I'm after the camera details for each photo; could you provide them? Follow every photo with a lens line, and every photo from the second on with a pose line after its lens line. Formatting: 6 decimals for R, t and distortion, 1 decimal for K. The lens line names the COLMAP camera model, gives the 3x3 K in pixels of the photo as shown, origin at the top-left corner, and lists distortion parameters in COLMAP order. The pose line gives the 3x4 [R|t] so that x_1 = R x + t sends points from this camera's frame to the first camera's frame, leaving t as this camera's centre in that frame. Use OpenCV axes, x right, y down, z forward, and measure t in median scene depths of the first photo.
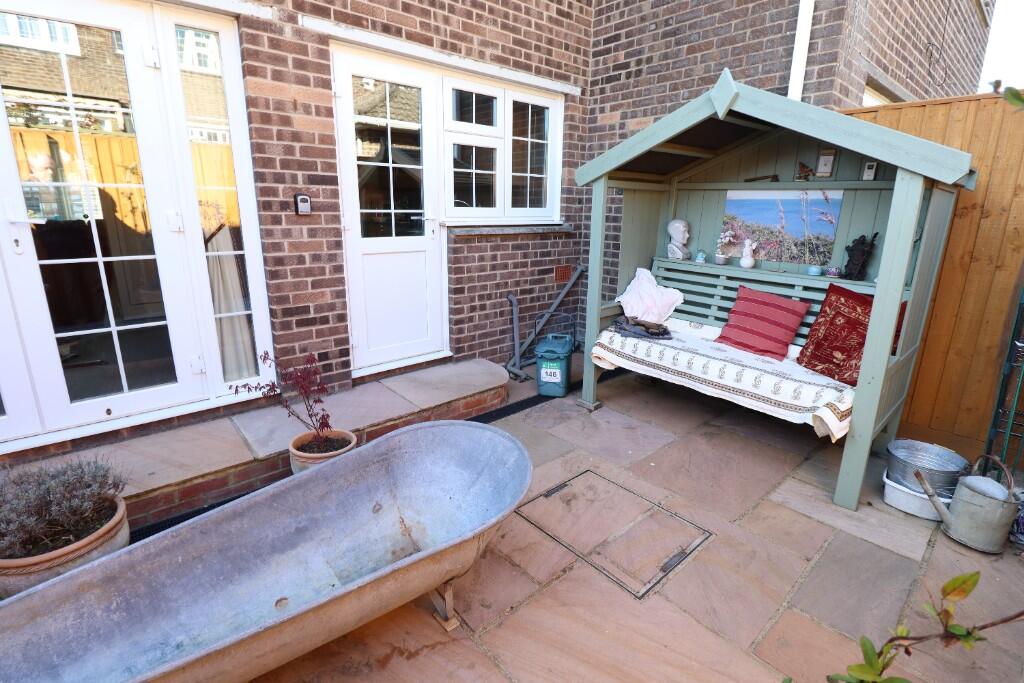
lens RADIAL K [[474.4, 0, 507.7], [0, 474.4, 336.1], [0, 0, 1]] dist [-0.023101, -0.003362]
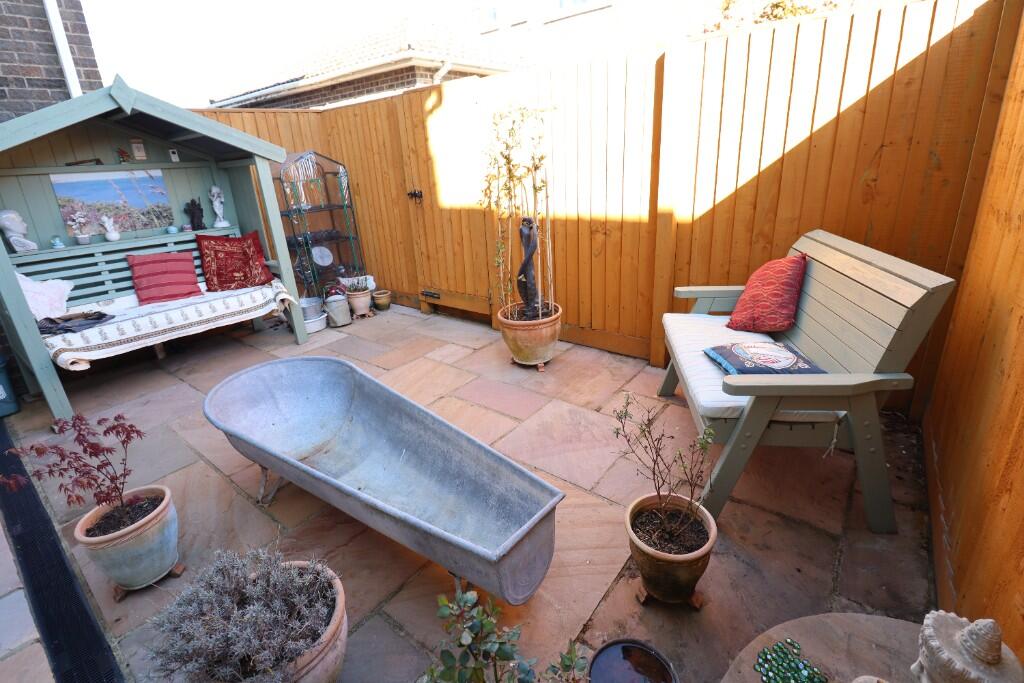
lens RADIAL K [[474.4, 0, 511.4], [0, 474.4, 344.3], [0, 0, 1]] dist [-0.023101, -0.003362]
pose [[-0.197585, -0.357986, 0.912582, -0.832609], [0.297537, 0.865117, 0.403787, -0.099831], [-0.934041, 0.351309, -0.064420, 0.268270]]
